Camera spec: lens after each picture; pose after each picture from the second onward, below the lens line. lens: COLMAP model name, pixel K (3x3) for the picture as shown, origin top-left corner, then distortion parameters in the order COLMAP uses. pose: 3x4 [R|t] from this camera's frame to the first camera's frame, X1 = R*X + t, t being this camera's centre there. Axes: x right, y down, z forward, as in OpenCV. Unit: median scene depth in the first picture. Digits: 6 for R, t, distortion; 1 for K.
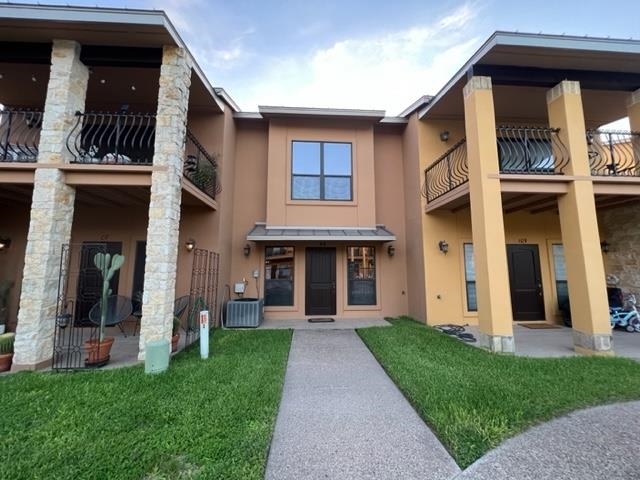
lens RADIAL K [[256.1, 0, 317.1], [0, 256.1, 237.9], [0, 0, 1]] dist [-0.003548, 0.000028]
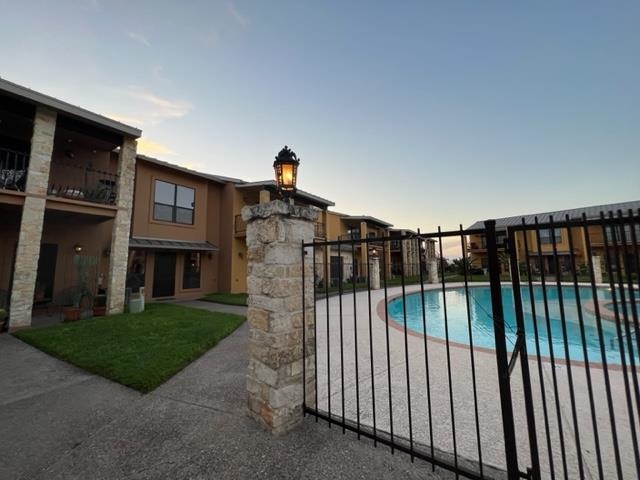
lens RADIAL K [[256.1, 0, 319.9], [0, 256.1, 239.1], [0, 0, 1]] dist [-0.003548, 0.000028]
pose [[0.624956, 0.080854, 0.776462, -0.627884], [-0.081018, 0.995969, -0.038502, -0.057928], [-0.776444, -0.038845, 0.628987, -0.677978]]
